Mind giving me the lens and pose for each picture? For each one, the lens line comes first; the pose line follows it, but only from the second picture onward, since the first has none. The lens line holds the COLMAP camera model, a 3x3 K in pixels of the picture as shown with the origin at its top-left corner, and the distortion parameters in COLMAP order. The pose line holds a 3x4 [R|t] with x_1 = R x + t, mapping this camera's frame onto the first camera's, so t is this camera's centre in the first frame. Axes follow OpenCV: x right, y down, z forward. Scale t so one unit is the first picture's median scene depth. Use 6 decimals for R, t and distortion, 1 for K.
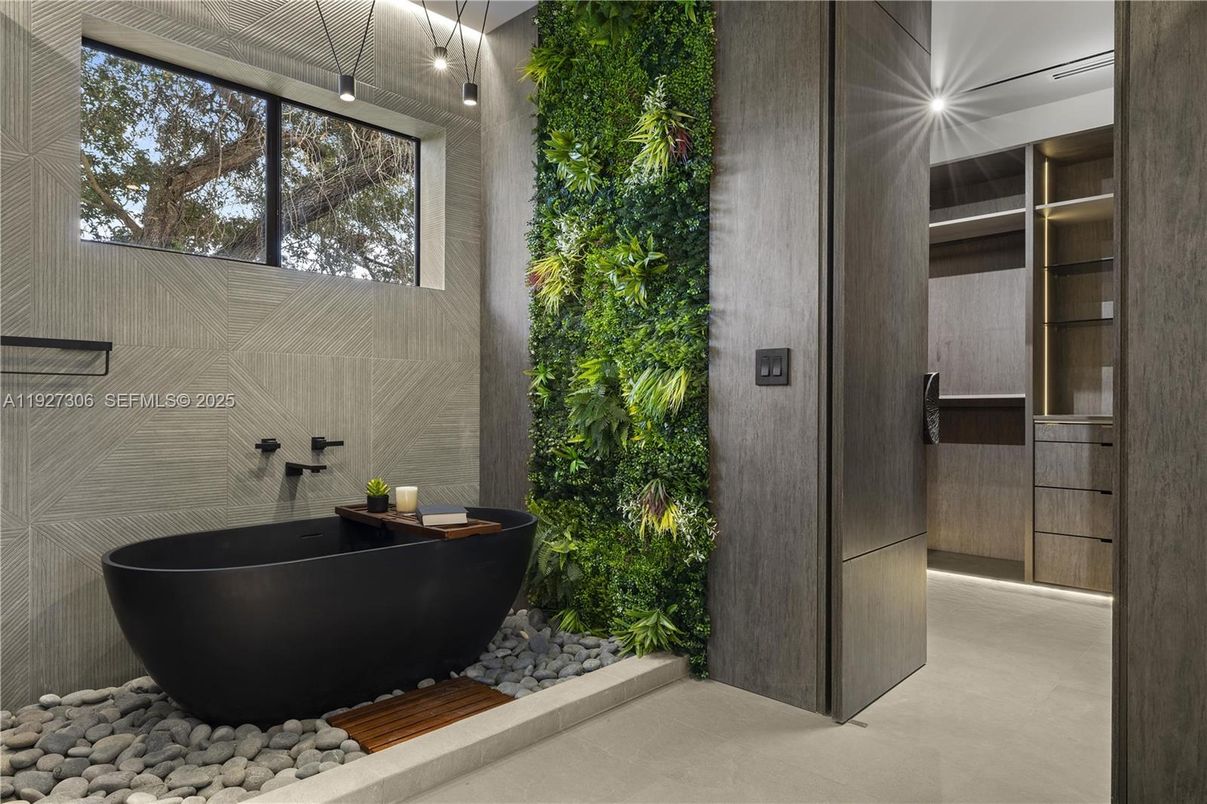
lens RADIAL K [[726.3, 0, 603.9], [0, 726.3, 400.1], [0, 0, 1]] dist [0.000869, 0.002292]
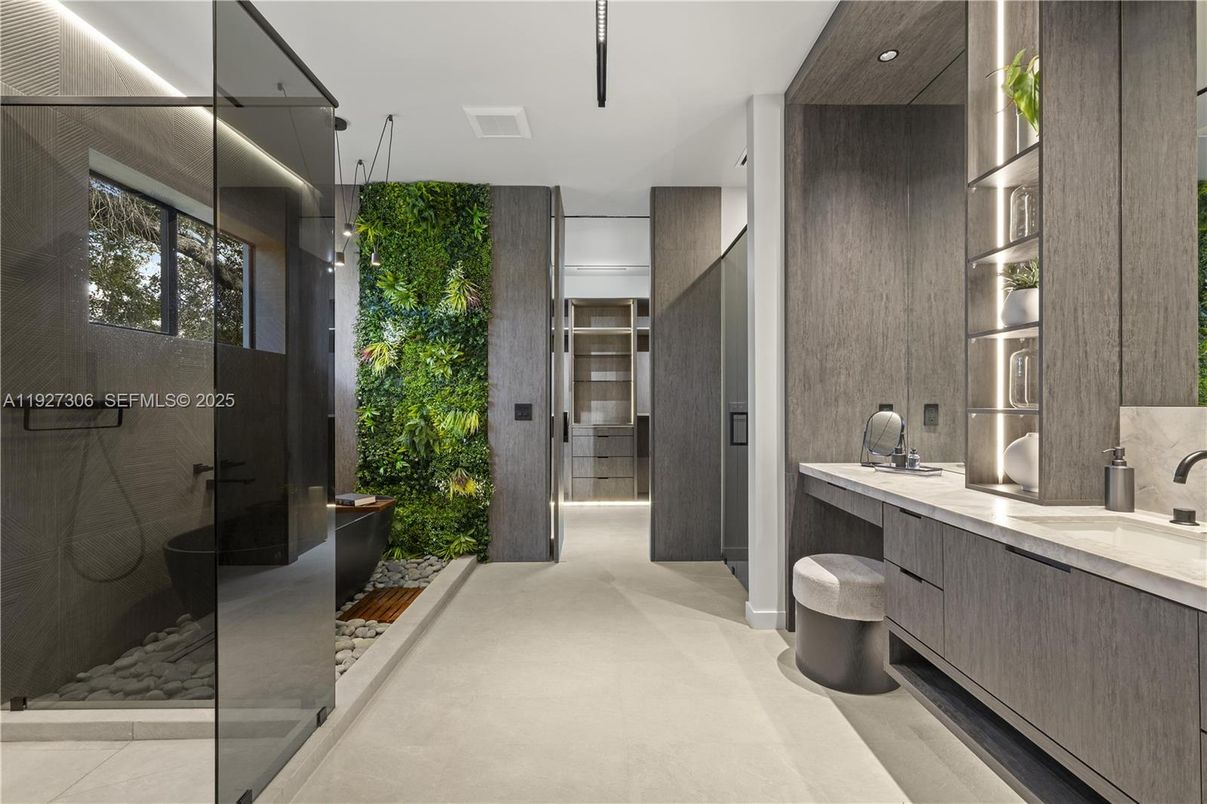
lens RADIAL K [[527.3, 0, 605.0], [0, 527.3, 404.4], [0, 0, 1]] dist [-0.003513, -0.000917]
pose [[0.715827, -0.005654, 0.698255, -0.644154], [0.001128, 0.999975, 0.006941, -0.072259], [-0.698277, -0.004181, 0.715816, -0.289509]]
